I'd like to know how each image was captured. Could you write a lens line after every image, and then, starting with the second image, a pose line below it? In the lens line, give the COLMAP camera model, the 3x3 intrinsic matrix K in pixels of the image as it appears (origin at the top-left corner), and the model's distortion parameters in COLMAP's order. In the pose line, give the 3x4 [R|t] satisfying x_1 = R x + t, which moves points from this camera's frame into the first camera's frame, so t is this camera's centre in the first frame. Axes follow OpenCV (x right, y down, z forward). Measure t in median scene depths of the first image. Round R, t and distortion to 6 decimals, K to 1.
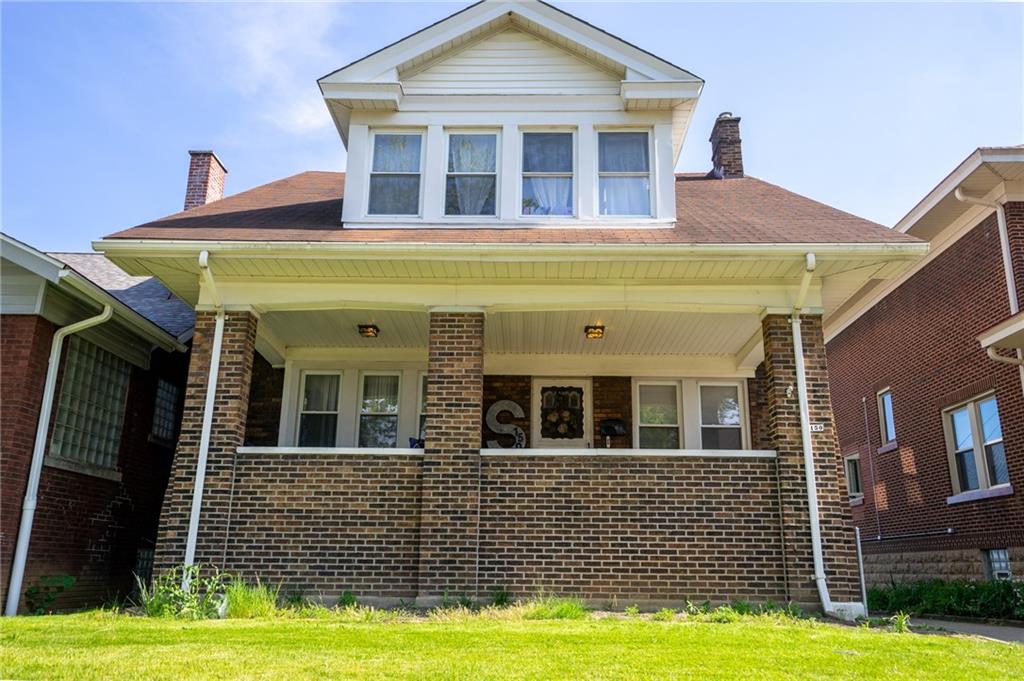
lens RADIAL K [[835.0, 0, 509.7], [0, 835.0, 339.5], [0, 0, 1]] dist [0.012198, 0.009907]
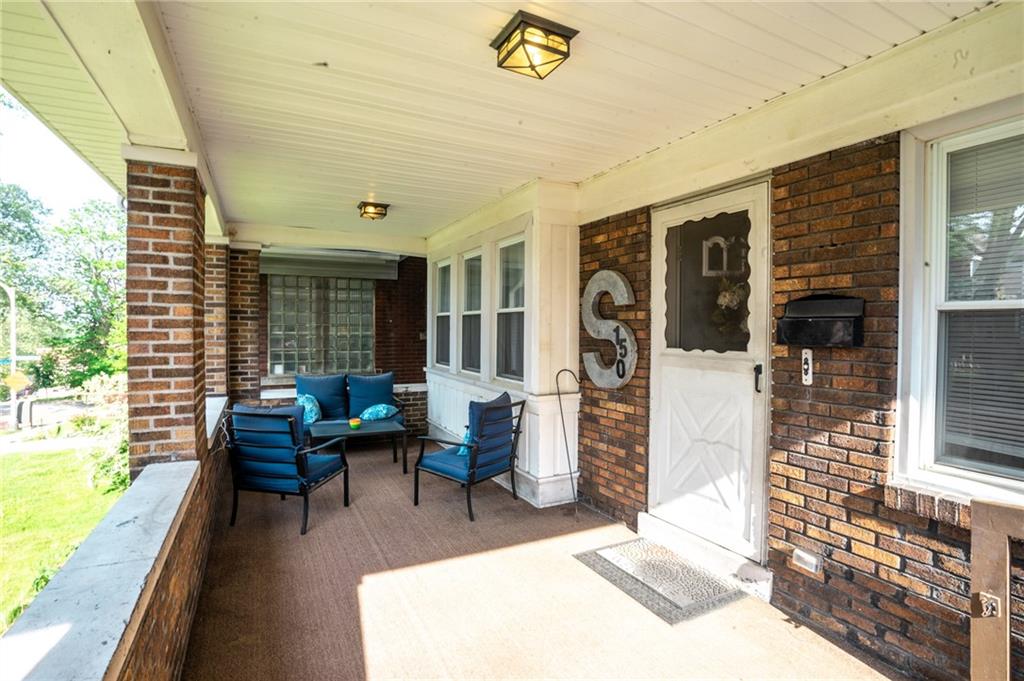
lens RADIAL K [[509.5, 0, 512.6], [0, 509.5, 337.6], [0, 0, 1]] dist [-0.026133, 0.005394]
pose [[0.482950, 0.003959, -0.875639, 0.298248], [0.246844, 0.958819, 0.140479, 0.071600], [0.840135, -0.283990, 0.462084, 1.043511]]
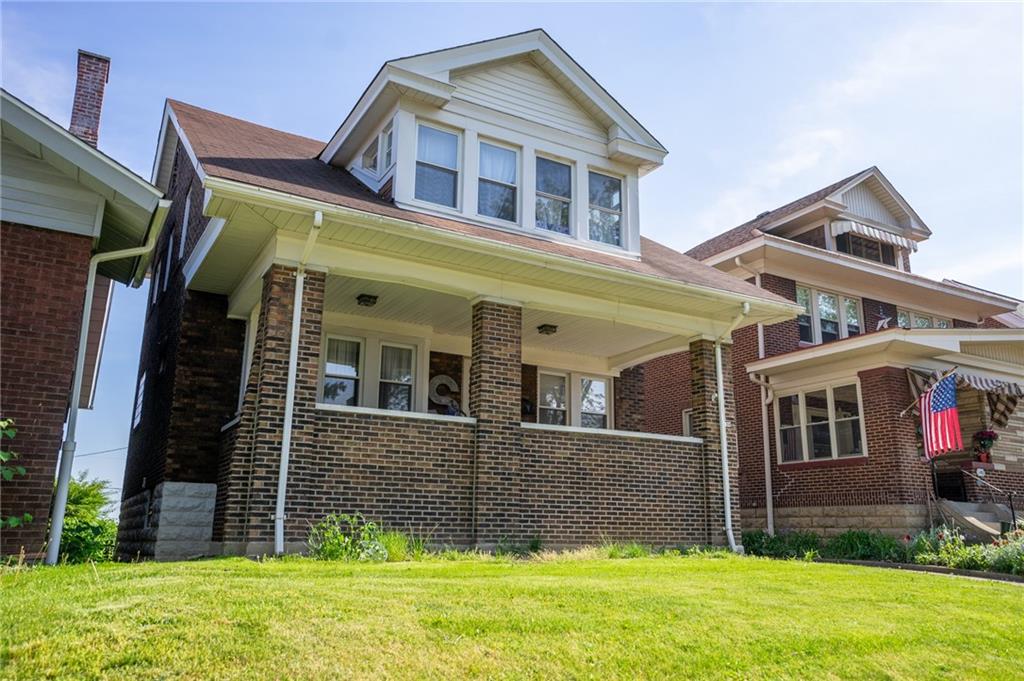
lens RADIAL K [[835.0, 0, 507.0], [0, 835.0, 335.3], [0, 0, 1]] dist [0.012198, 0.009907]
pose [[0.844947, 0.124679, 0.520114, -0.680640], [-0.143852, 0.989593, -0.003527, 0.014796], [-0.515141, -0.071839, 0.854089, -0.003469]]
